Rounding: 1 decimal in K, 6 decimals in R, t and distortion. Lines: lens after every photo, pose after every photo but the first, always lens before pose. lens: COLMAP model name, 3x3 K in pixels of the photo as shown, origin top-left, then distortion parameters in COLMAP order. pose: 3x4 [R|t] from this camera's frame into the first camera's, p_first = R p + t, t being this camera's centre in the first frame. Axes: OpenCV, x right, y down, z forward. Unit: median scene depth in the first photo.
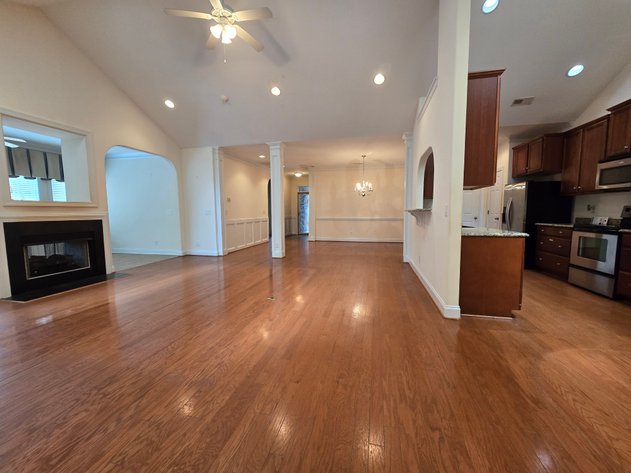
lens RADIAL K [[256.3, 0, 316.3], [0, 256.3, 235.9], [0, 0, 1]] dist [-0.002229, -0.000018]
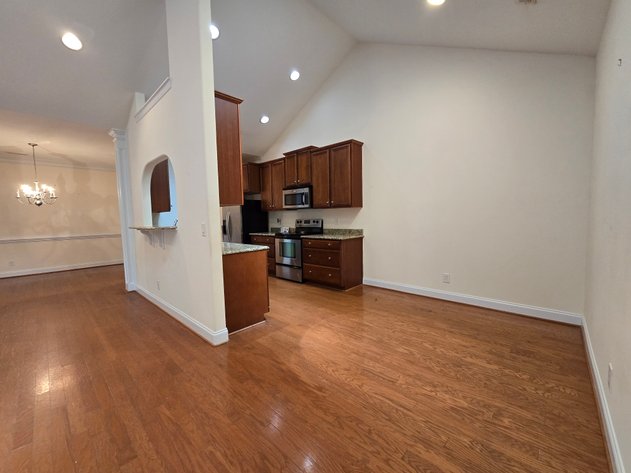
lens RADIAL K [[256.3, 0, 315.3], [0, 256.3, 235.7], [0, 0, 1]] dist [-0.002229, -0.000018]
pose [[0.502846, -0.066027, 0.861851, -0.059519], [0.099695, 0.994854, 0.018049, -0.038838], [-0.858608, 0.076846, 0.506841, 0.138292]]
